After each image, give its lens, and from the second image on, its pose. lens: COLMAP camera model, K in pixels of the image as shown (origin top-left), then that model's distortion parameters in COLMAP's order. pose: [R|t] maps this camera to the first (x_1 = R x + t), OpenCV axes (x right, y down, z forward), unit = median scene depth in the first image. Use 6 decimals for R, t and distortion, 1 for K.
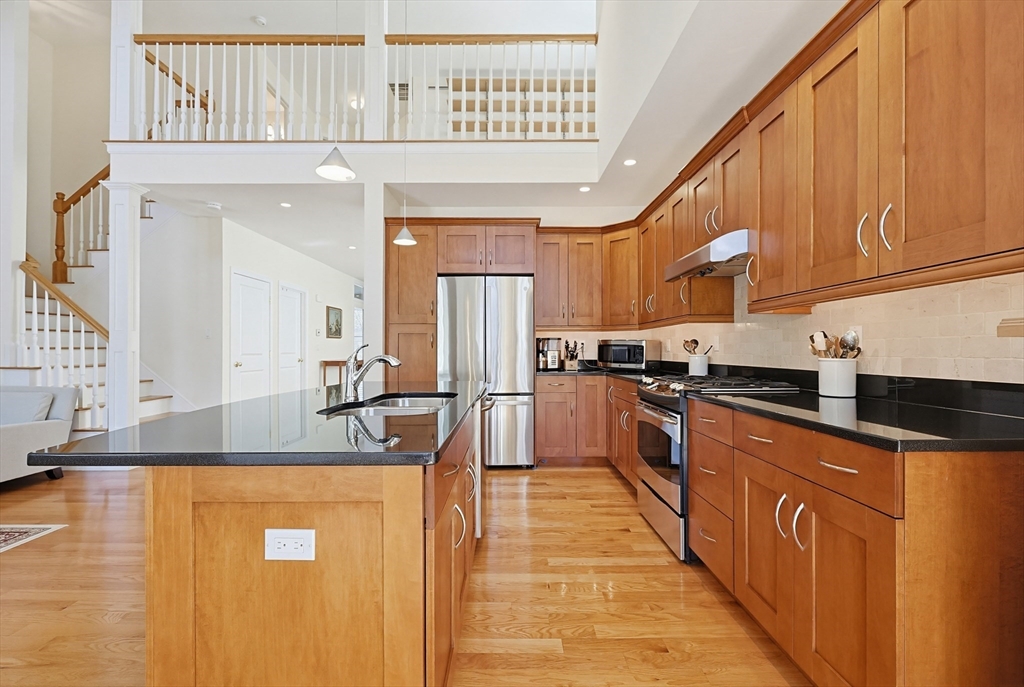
lens RADIAL K [[437.8, 0, 511.6], [0, 437.8, 351.2], [0, 0, 1]] dist [-0.012526, -0.000070]
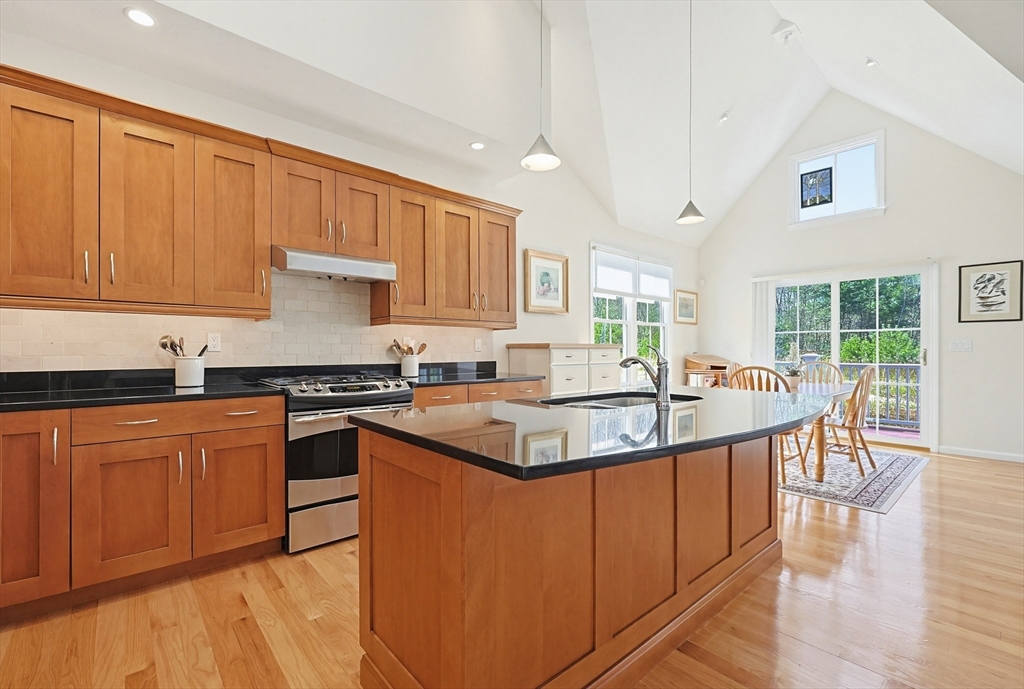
lens RADIAL K [[444.2, 0, 508.0], [0, 444.2, 349.7], [0, 0, 1]] dist [-0.000609, -0.000155]
pose [[-0.652299, 0.000794, 0.757961, -0.410687], [0.004117, 0.999988, 0.002495, -0.004156], [-0.757951, 0.004748, -0.652295, 0.871208]]
